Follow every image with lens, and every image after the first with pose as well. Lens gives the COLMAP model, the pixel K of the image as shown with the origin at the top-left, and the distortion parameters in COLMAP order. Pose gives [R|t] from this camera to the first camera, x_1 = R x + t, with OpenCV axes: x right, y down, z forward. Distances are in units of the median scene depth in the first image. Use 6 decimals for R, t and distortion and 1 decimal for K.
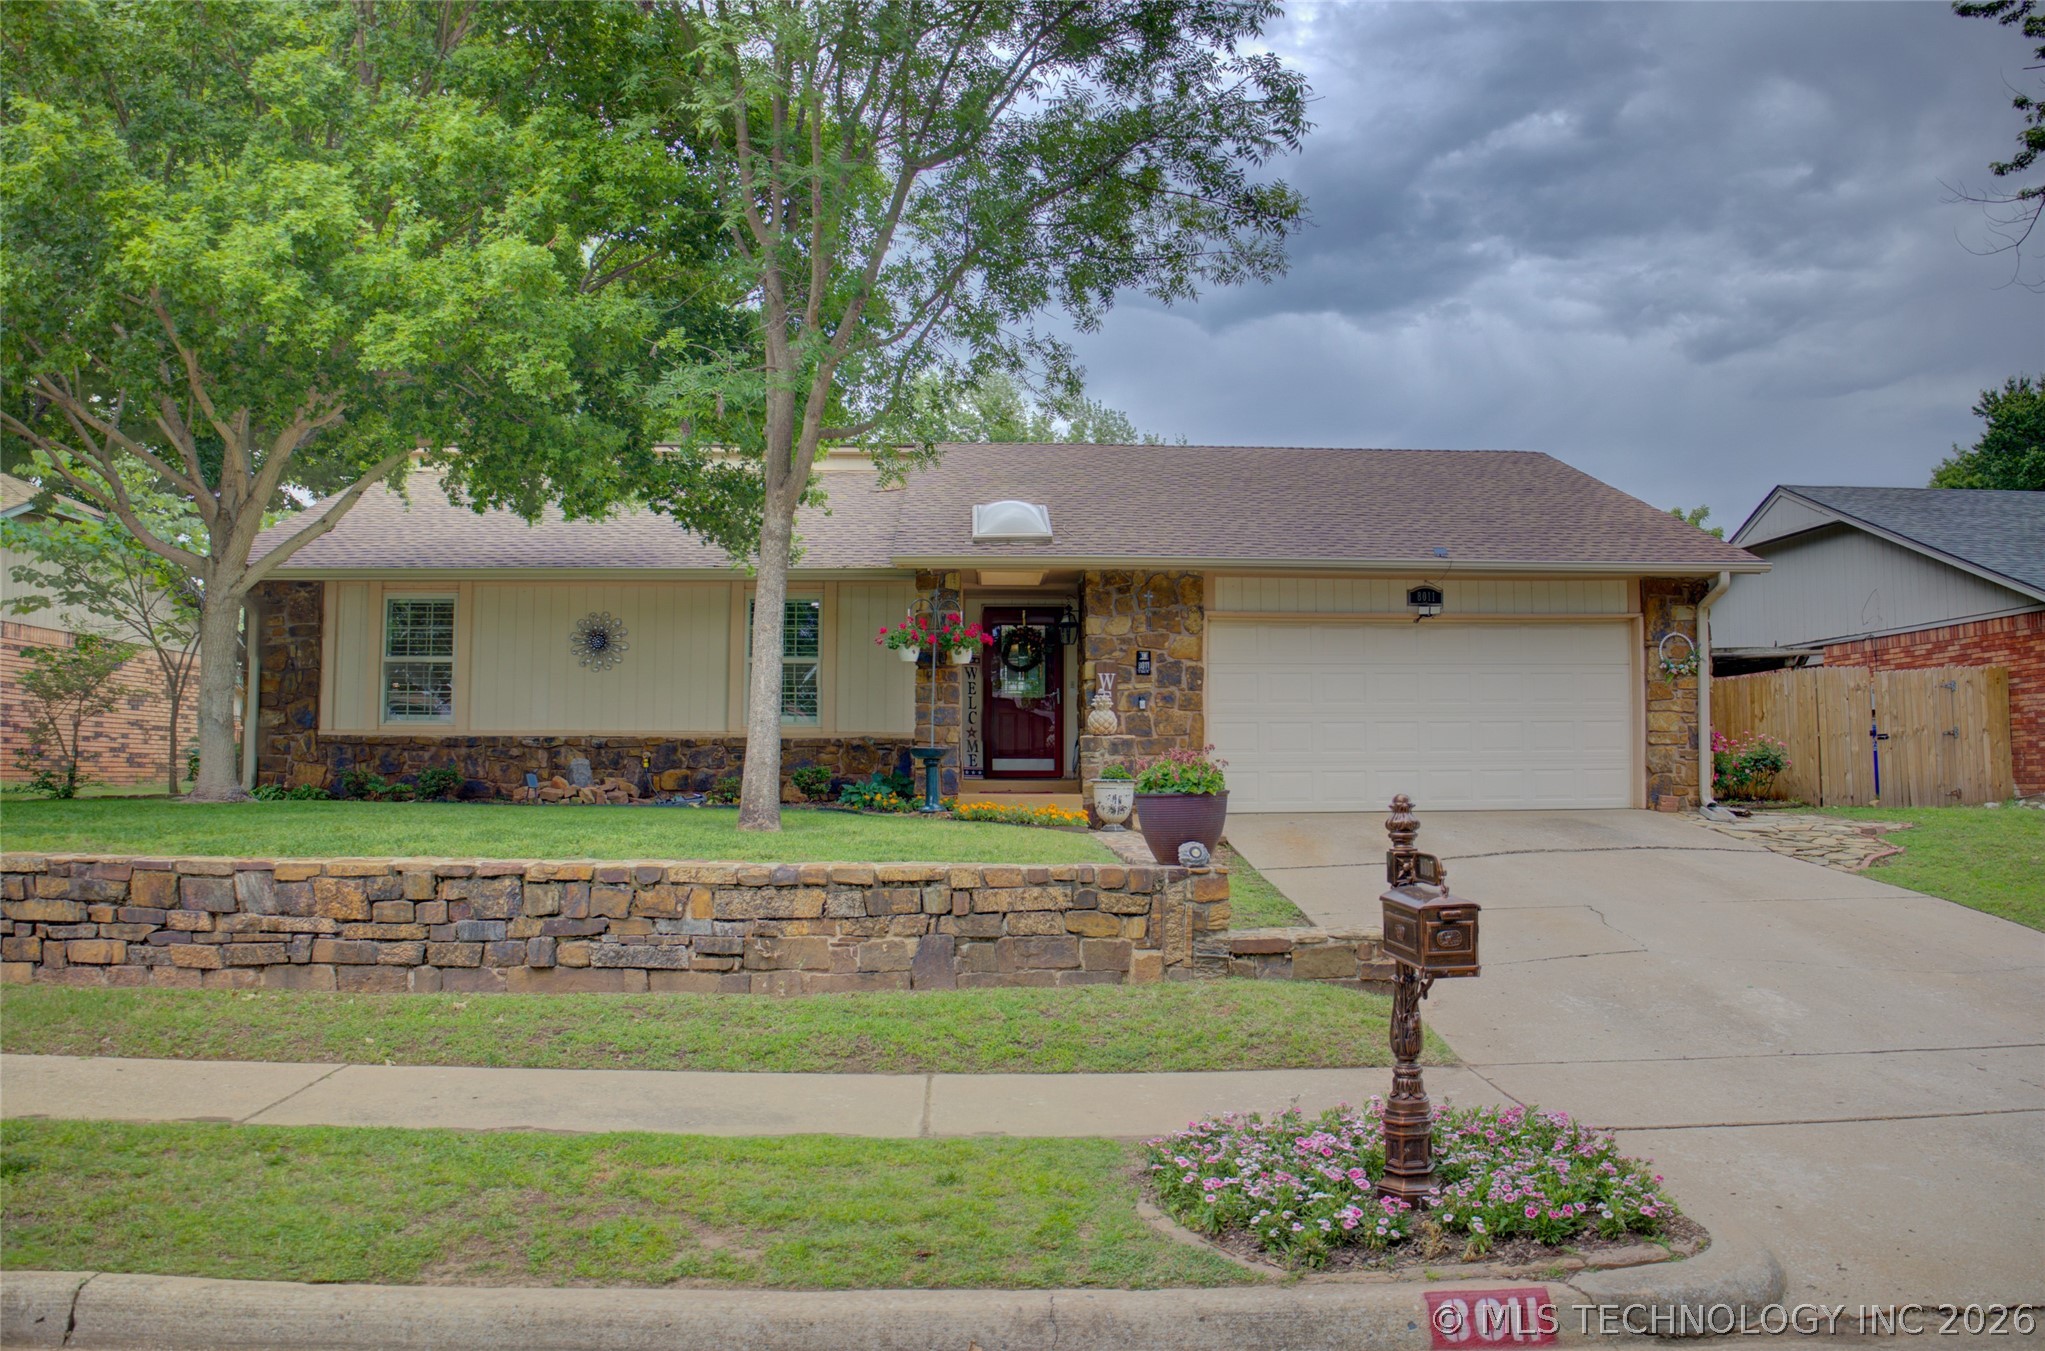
lens RADIAL K [[1585.2, 0, 1022.5], [0, 1585.2, 675.5], [0, 0, 1]] dist [-0.188727, 0.058962]
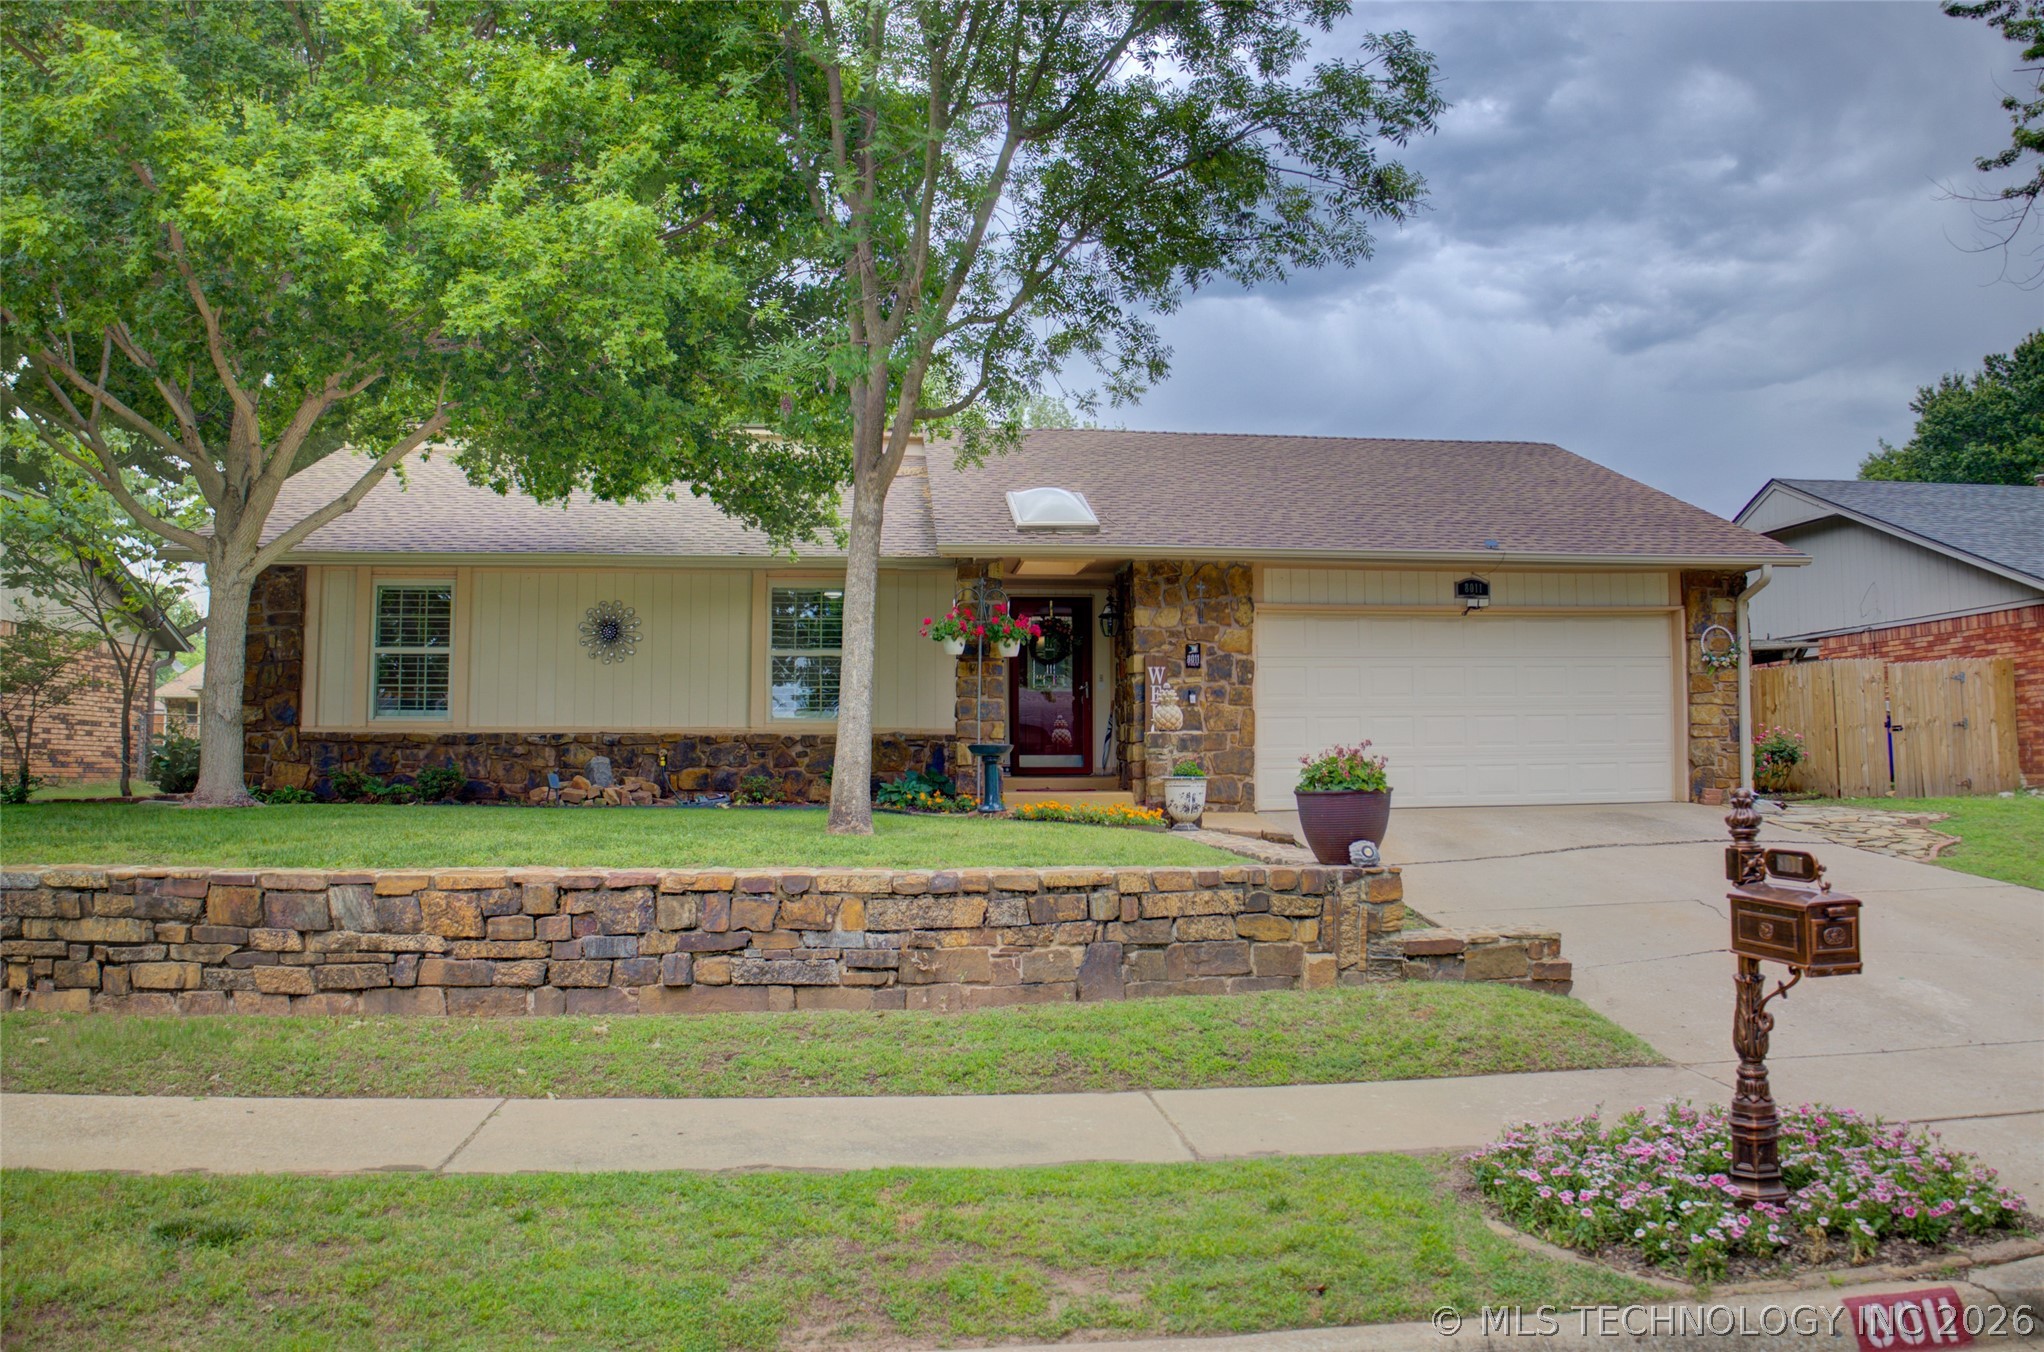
lens RADIAL K [[1633.1, 0, 1047.5], [0, 1633.1, 637.2], [0, 0, 1]] dist [-0.201688, 0.071334]
pose [[0.996214, 0.002150, 0.086912, -0.101272], [-0.000498, 0.999819, -0.019023, -0.000366], [-0.086937, 0.018908, 0.996034, 0.016656]]
